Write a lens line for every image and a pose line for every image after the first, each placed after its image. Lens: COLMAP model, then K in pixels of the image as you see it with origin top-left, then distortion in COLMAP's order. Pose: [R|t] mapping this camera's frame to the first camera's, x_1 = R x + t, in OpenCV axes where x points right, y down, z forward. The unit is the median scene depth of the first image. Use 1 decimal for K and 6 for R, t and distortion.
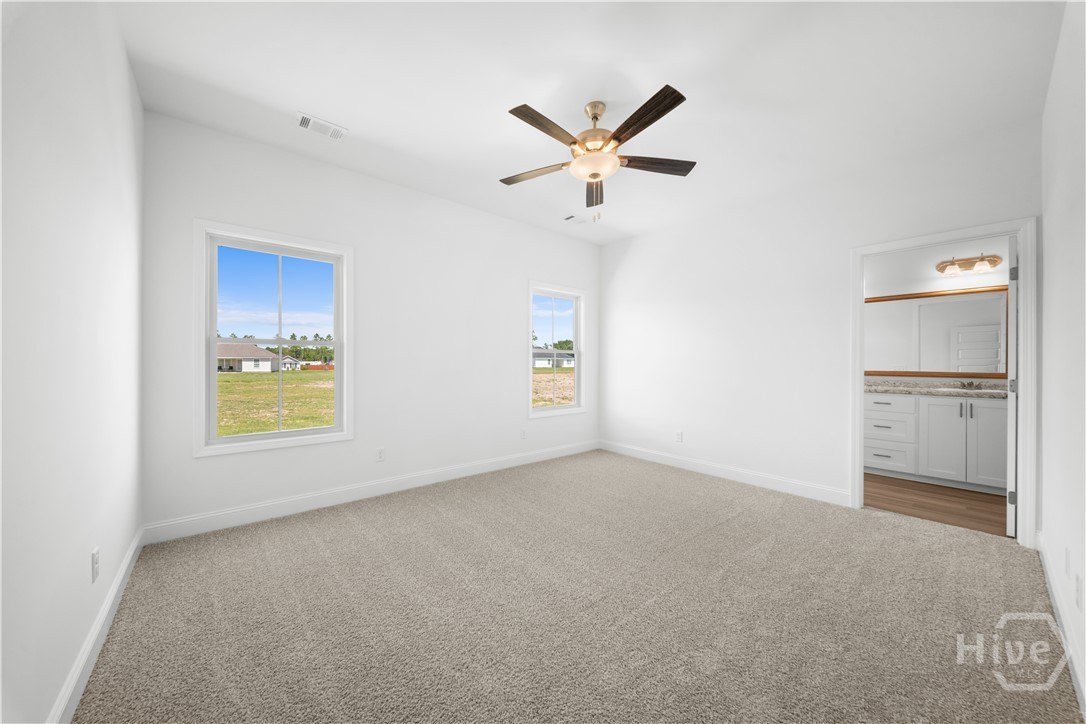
lens RADIAL K [[383.9, 0, 537.5], [0, 383.9, 367.2], [0, 0, 1]] dist [-0.000390, -0.000424]
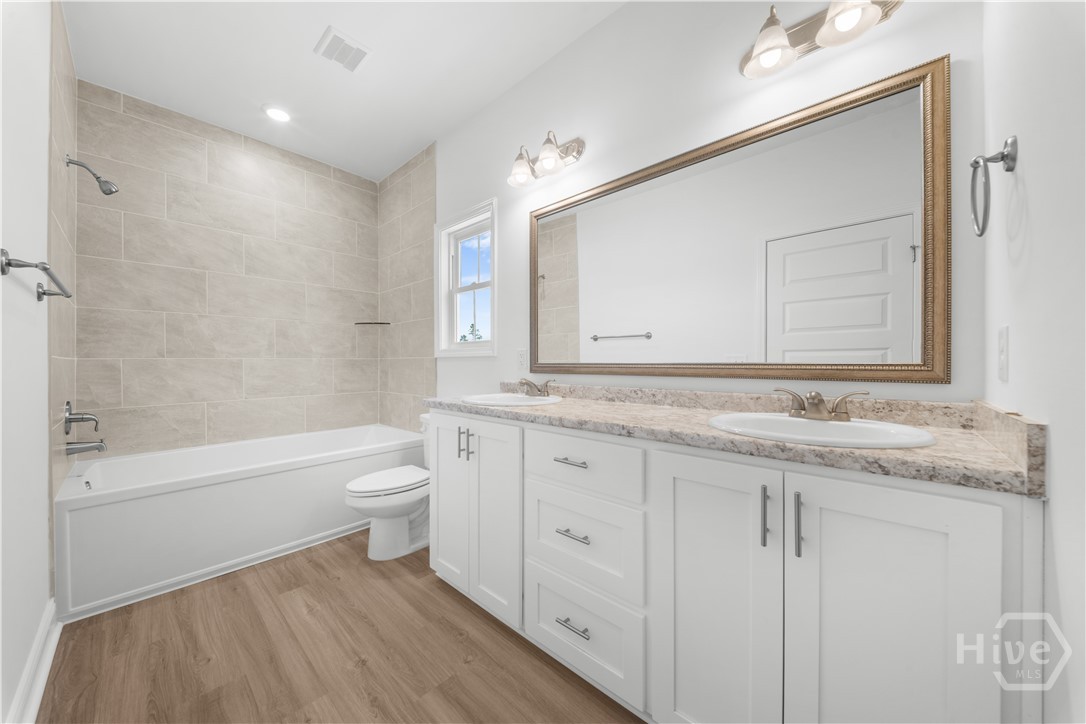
lens RADIAL K [[383.9, 0, 537.5], [0, 383.9, 367.2], [0, 0, 1]] dist [-0.000390, -0.000424]
pose [[0.993330, -0.005425, 0.115176, 0.887837], [0.005246, 0.999985, 0.001854, 0.016908], [-0.115185, -0.001238, 0.993343, 0.737260]]
